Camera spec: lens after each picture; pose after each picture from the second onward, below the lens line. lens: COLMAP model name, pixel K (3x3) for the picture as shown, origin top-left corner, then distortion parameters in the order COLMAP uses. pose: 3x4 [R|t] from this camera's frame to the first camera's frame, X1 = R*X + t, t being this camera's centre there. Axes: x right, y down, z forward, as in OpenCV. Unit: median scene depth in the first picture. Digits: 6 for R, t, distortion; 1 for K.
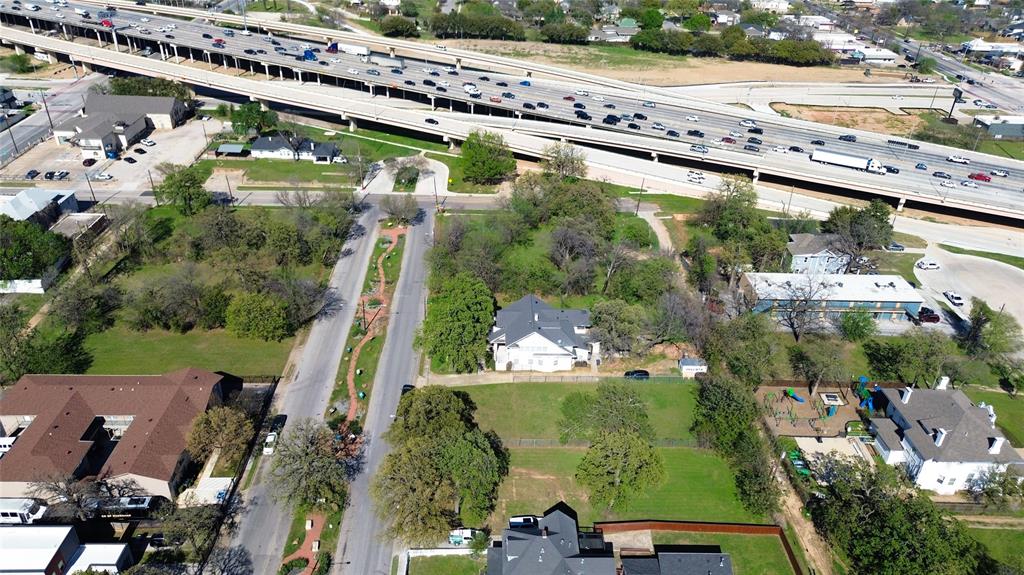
lens RADIAL K [[724.1, 0, 512.0], [0, 724.1, 287.5], [0, 0, 1]] dist [0.067228, -0.071540]
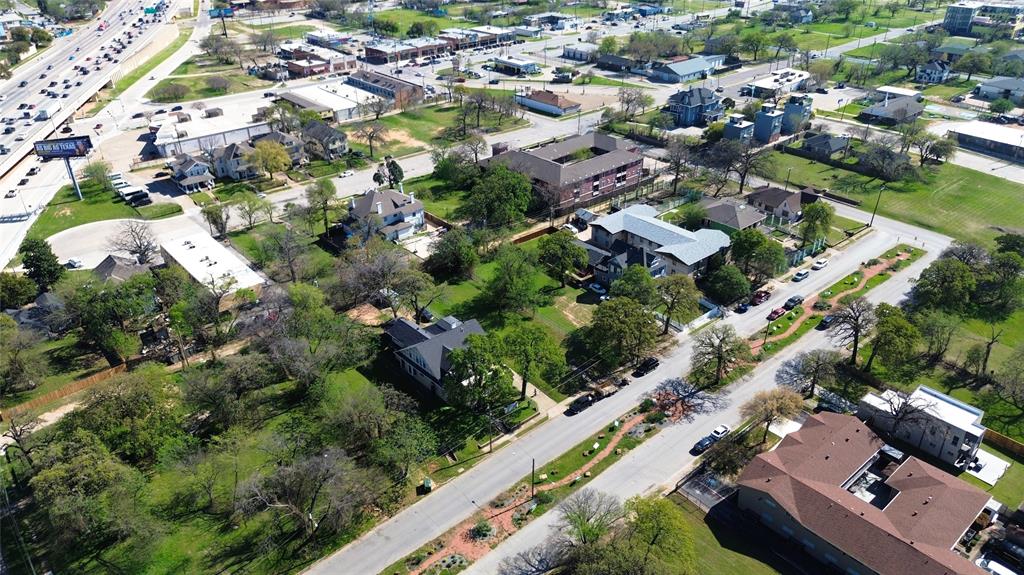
lens RADIAL K [[724.1, 0, 512.0], [0, 724.1, 287.5], [0, 0, 1]] dist [0.067228, -0.071540]
pose [[-0.633570, -0.400934, 0.661695, -0.610527], [0.380188, 0.583530, 0.717600, -0.628855], [-0.673829, 0.706219, -0.217276, 1.042607]]
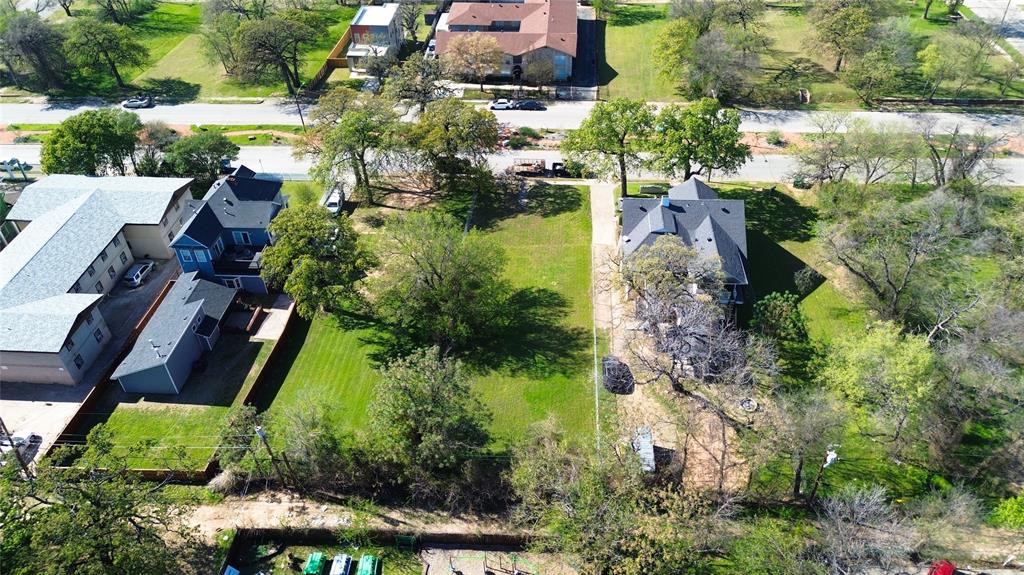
lens RADIAL K [[756.5, 0, 538.1], [0, 756.5, 272.9], [0, 0, 1]] dist [0.073609, -0.076646]
pose [[-0.079225, 0.597847, -0.797685, 0.545417], [-0.496594, 0.670172, 0.551601, -0.202404], [0.864360, 0.439827, 0.243793, 0.719290]]
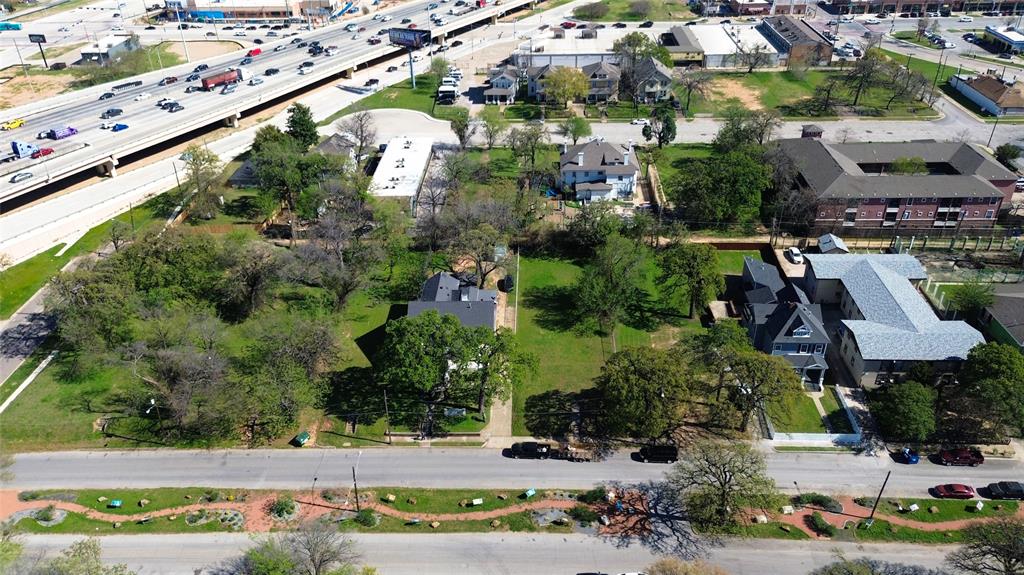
lens RADIAL K [[761.4, 0, 512.0], [0, 761.4, 287.5], [0, 0, 1]] dist [0.055386, -0.047774]
pose [[0.065475, -0.552074, 0.831221, -0.646445], [0.522085, 0.728847, 0.442956, -0.310121], [-0.850377, 0.404965, 0.335950, 0.599466]]
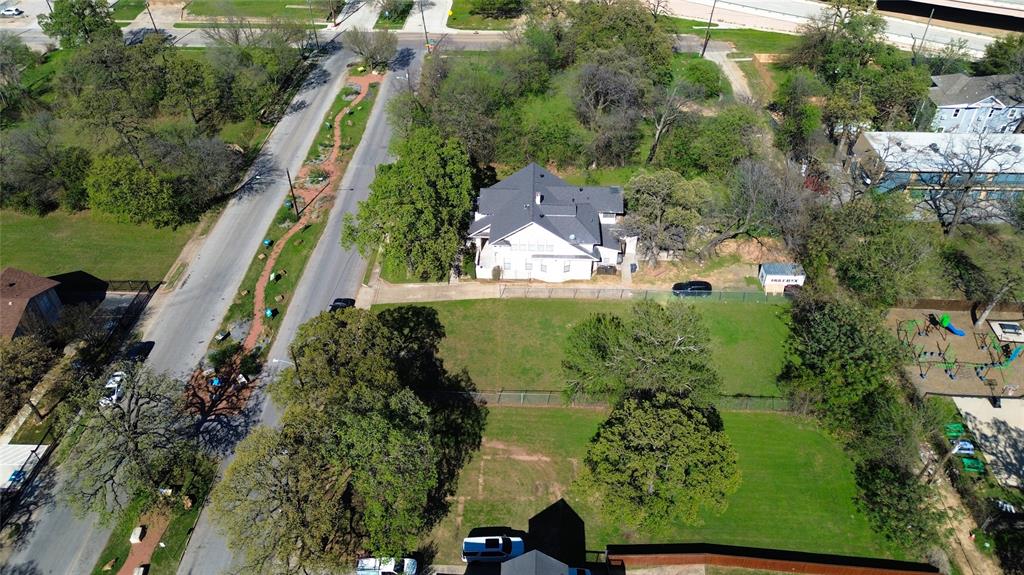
lens RADIAL K [[724.1, 0, 512.0], [0, 724.1, 287.5], [0, 0, 1]] dist [0.067228, -0.071540]
pose [[0.997214, 0.015451, -0.072976, 0.054153], [-0.003489, 0.986903, 0.161276, 0.014651], [0.074512, -0.160572, 0.984208, 0.323229]]
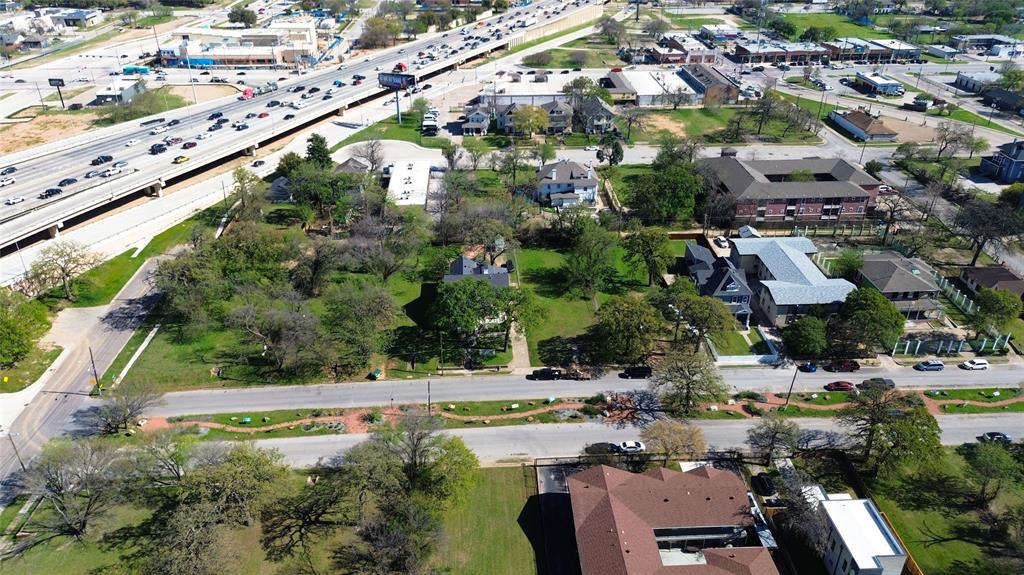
lens RADIAL K [[724.1, 0, 512.0], [0, 724.1, 287.5], [0, 0, 1]] dist [0.067228, -0.071540]
pose [[-0.026157, -0.516474, 0.855903, -0.879137], [0.502095, 0.733576, 0.458003, -0.407173], [-0.864417, 0.441725, 0.240131, 0.651970]]
